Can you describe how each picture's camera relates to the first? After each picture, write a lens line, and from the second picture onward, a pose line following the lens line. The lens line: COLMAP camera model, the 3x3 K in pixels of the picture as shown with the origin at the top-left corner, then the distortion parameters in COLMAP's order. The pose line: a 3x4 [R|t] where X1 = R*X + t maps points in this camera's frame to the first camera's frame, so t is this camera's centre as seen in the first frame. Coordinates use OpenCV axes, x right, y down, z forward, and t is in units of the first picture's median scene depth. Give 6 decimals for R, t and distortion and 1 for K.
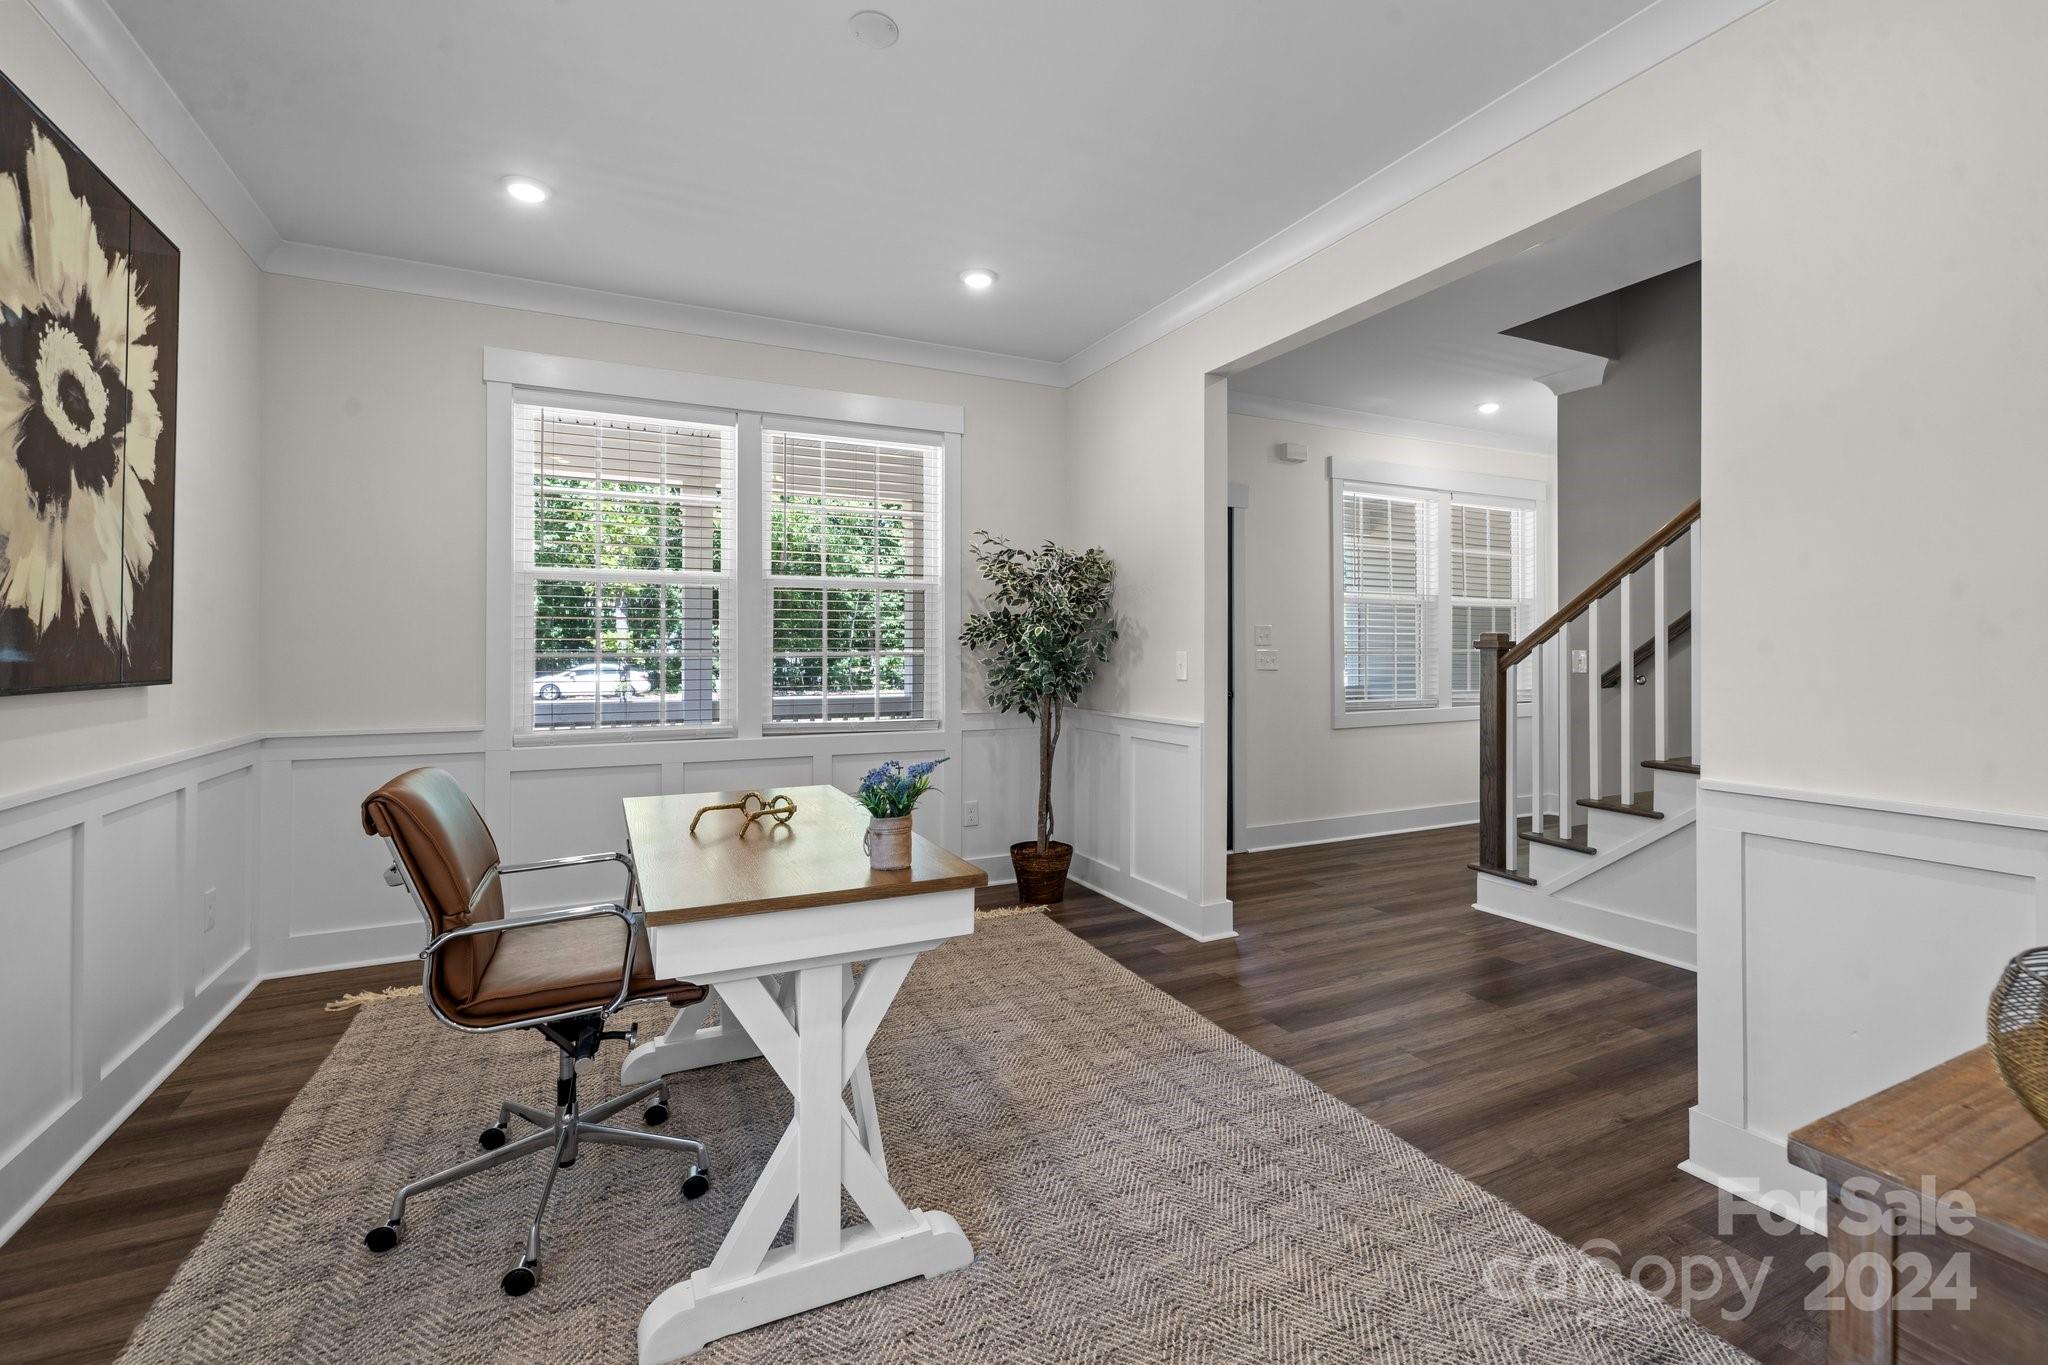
lens RADIAL K [[887.4, 0, 1024.4], [0, 887.4, 644.1], [0, 0, 1]] dist [0.002238, -0.001031]
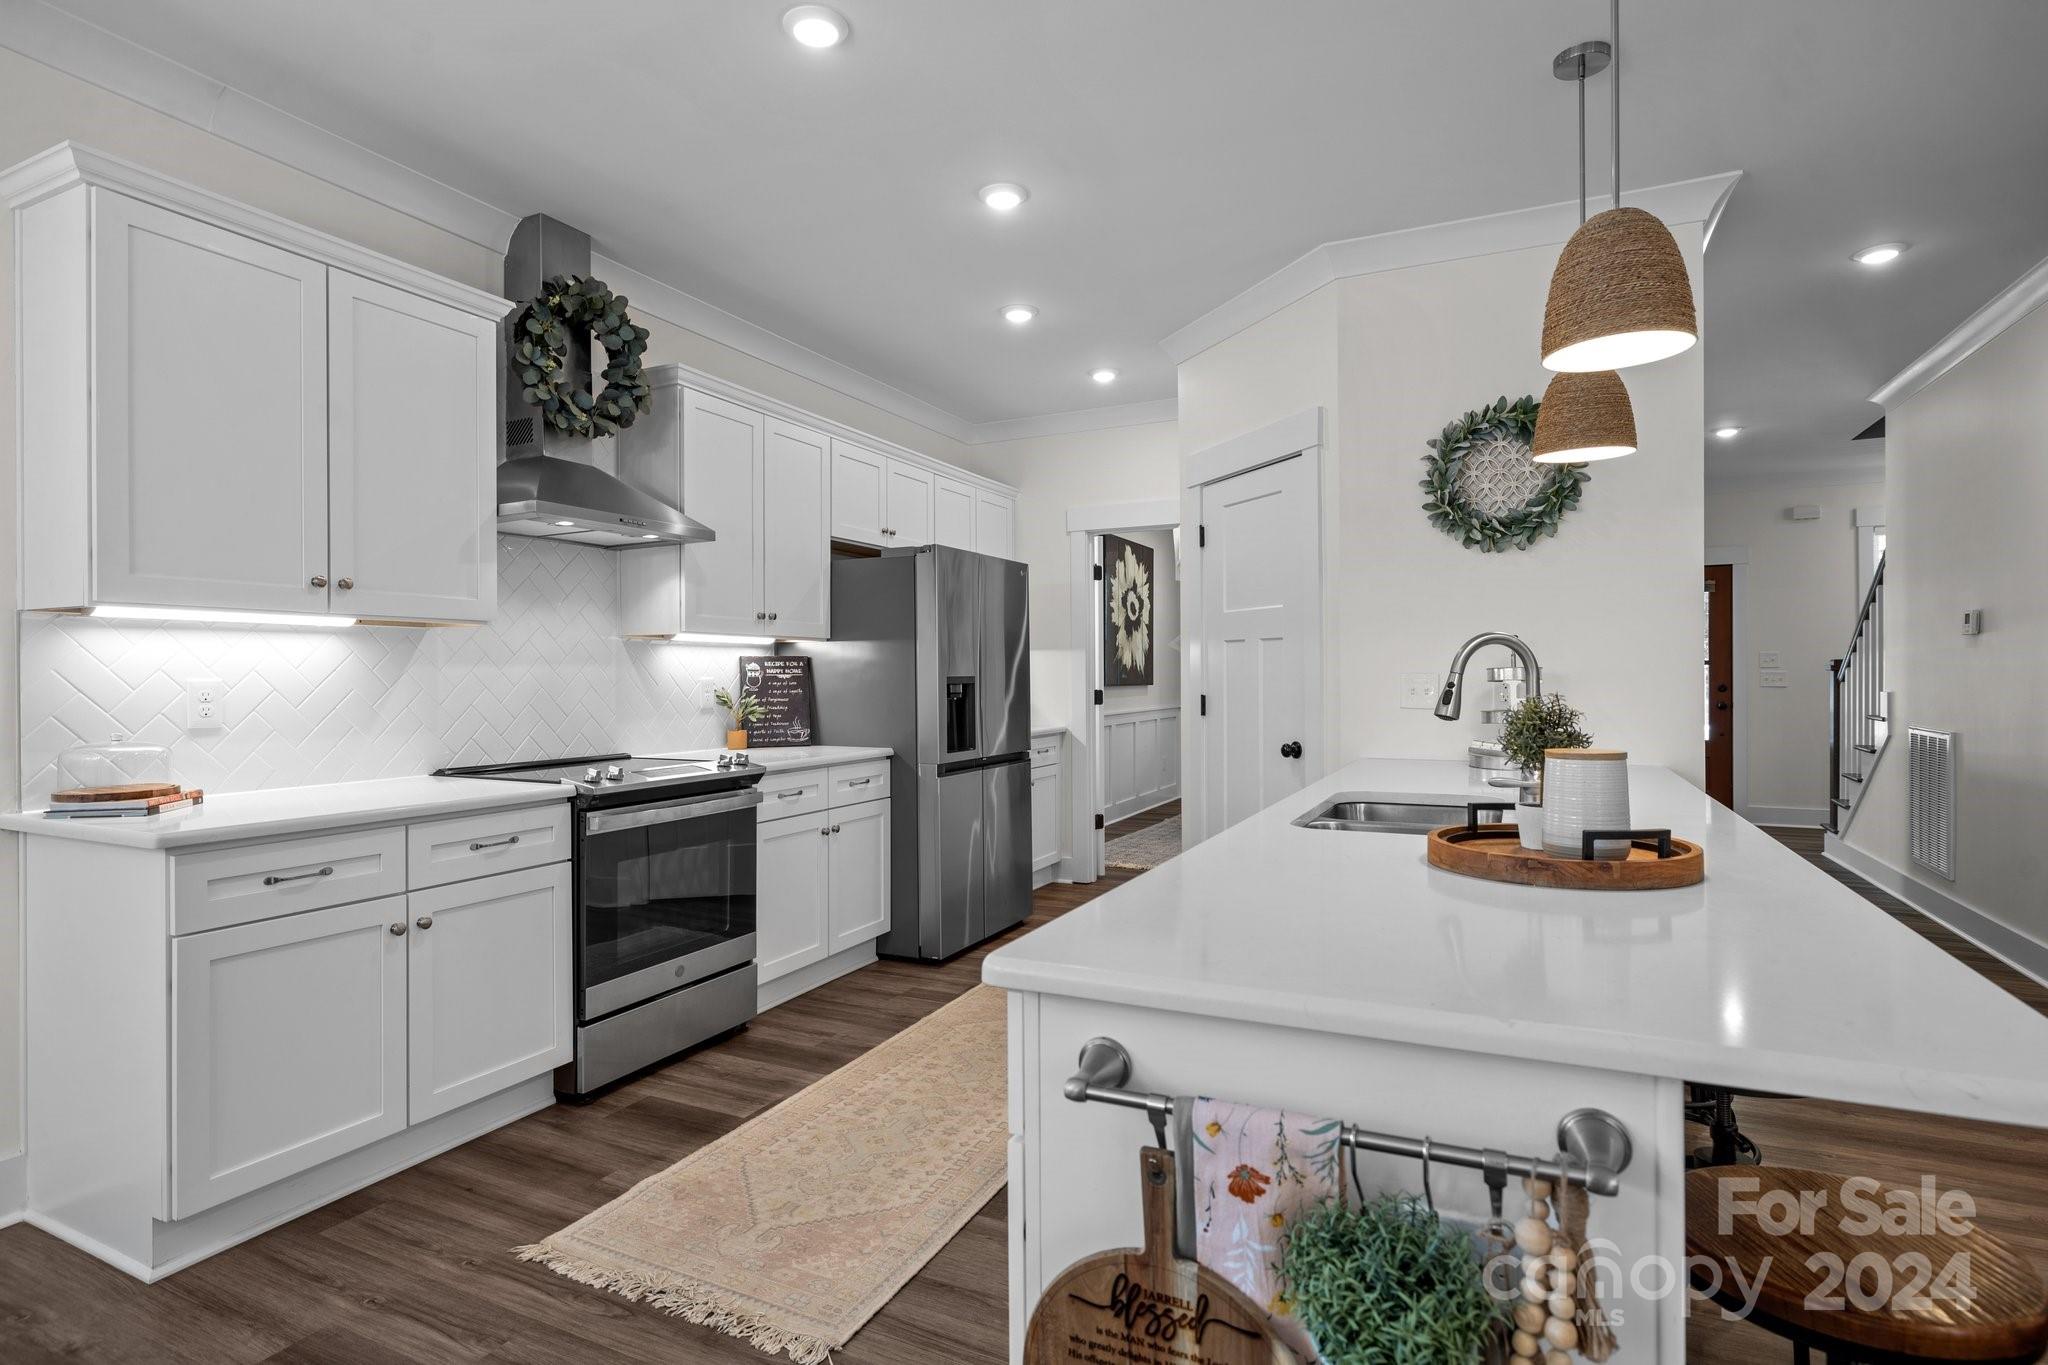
lens RADIAL K [[1032.7, 0, 1014.9], [0, 1032.7, 677.6], [0, 0, 1]] dist [-0.005959, -0.001151]
pose [[0.617754, 0.000017, -0.786371, 1.939301], [0.011028, 0.999901, 0.008685, -0.022172], [0.786294, -0.014037, 0.617693, -1.975461]]
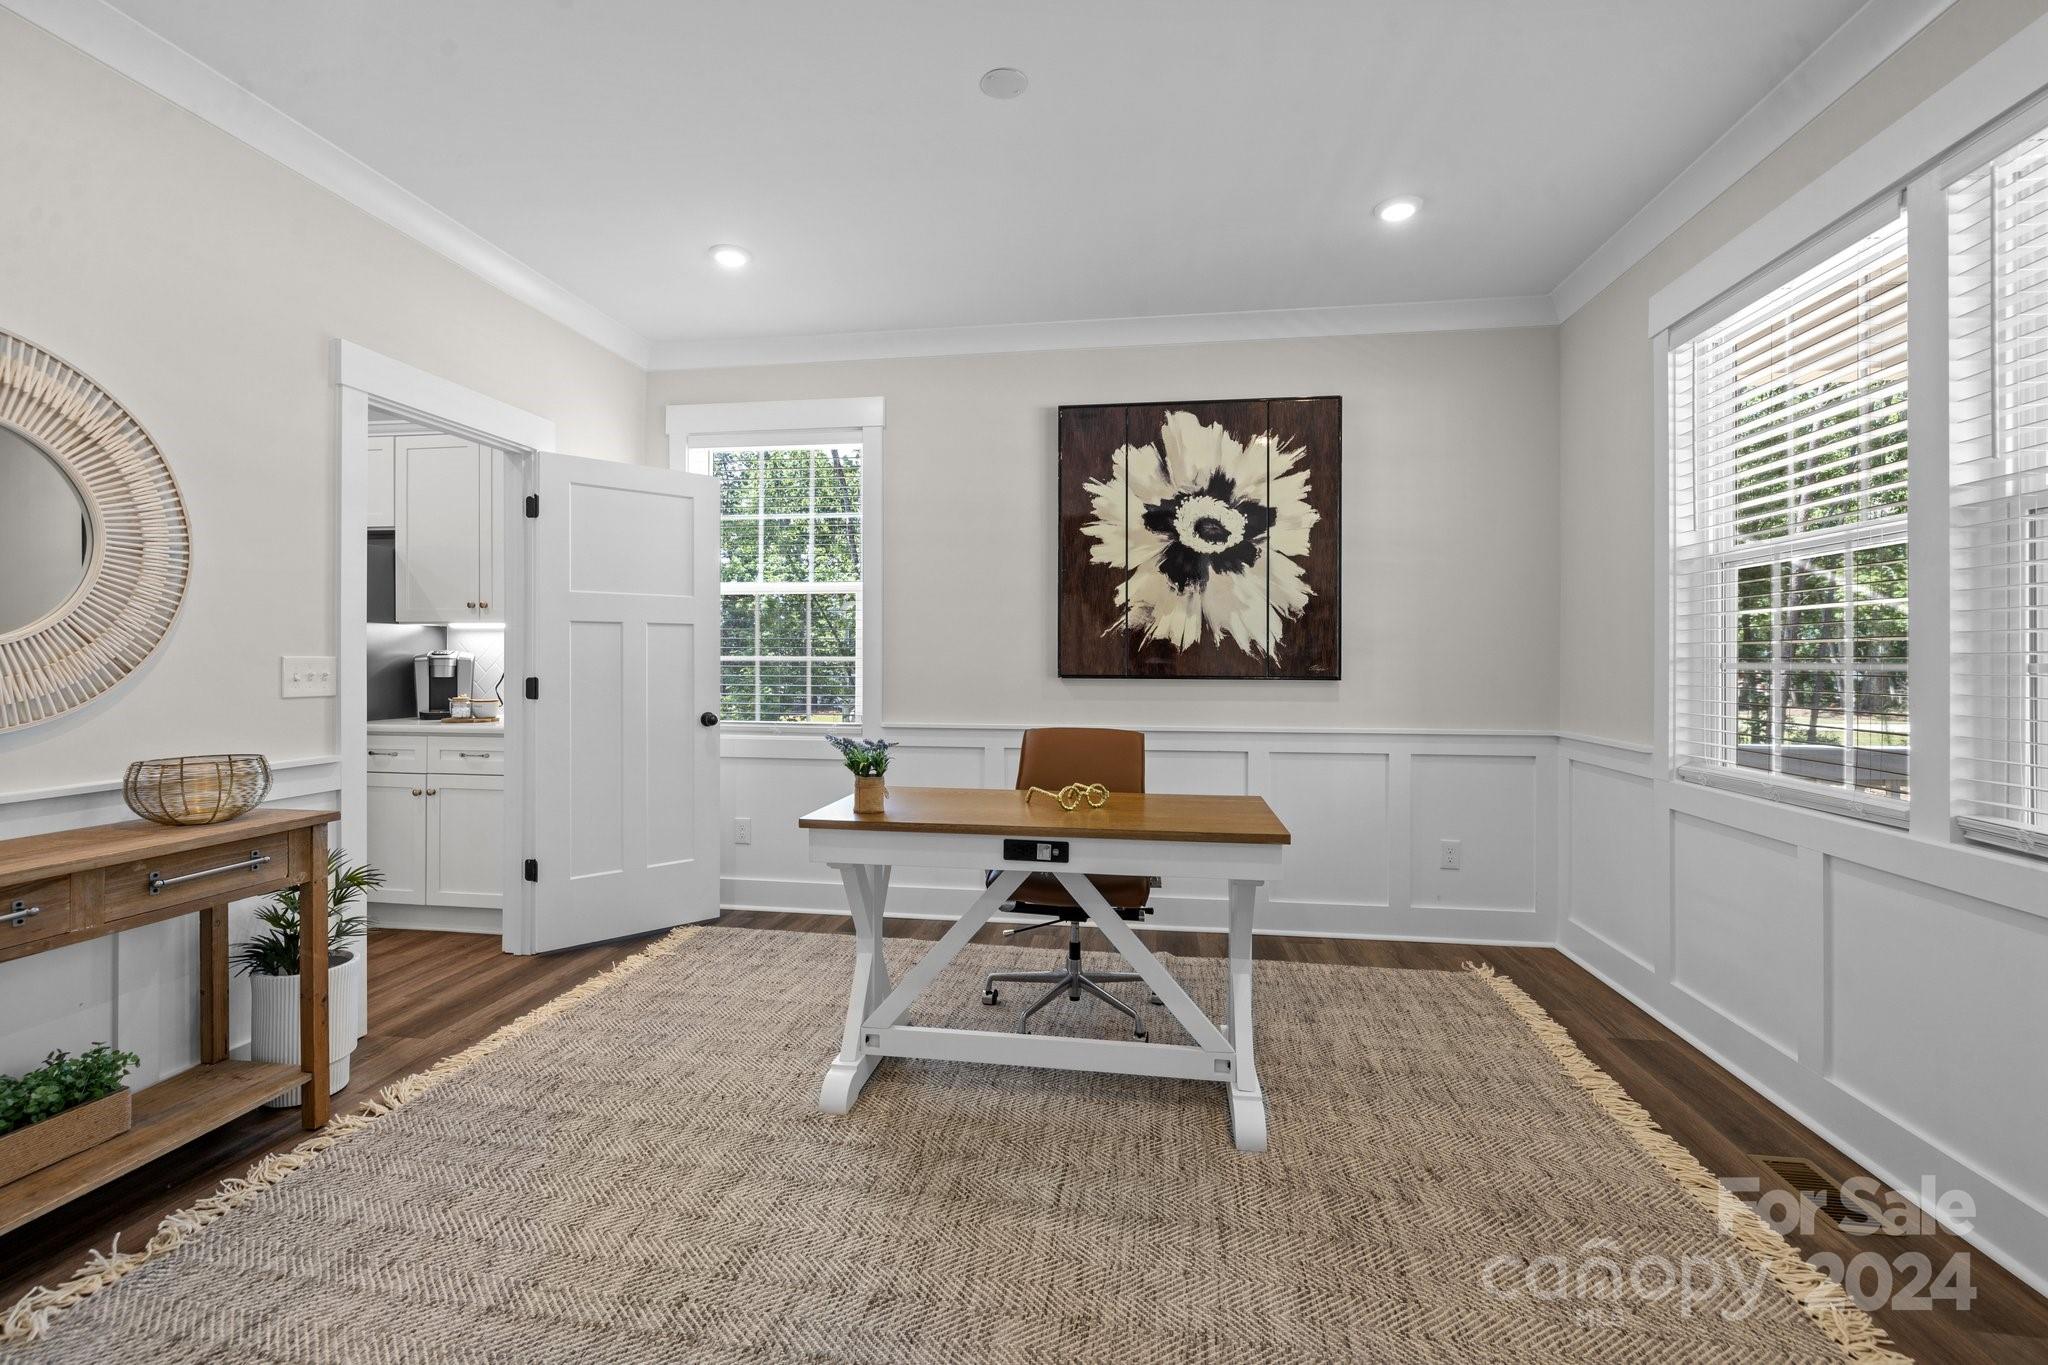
lens RADIAL K [[887.4, 0, 1022.9], [0, 887.4, 663.3], [0, 0, 1]] dist [0.002238, -0.001031]
pose [[-0.572850, 0.002508, -0.819656, 0.708940], [0.002224, 0.999996, 0.001505, 0.013036], [0.819657, -0.000961, -0.572853, 1.657513]]
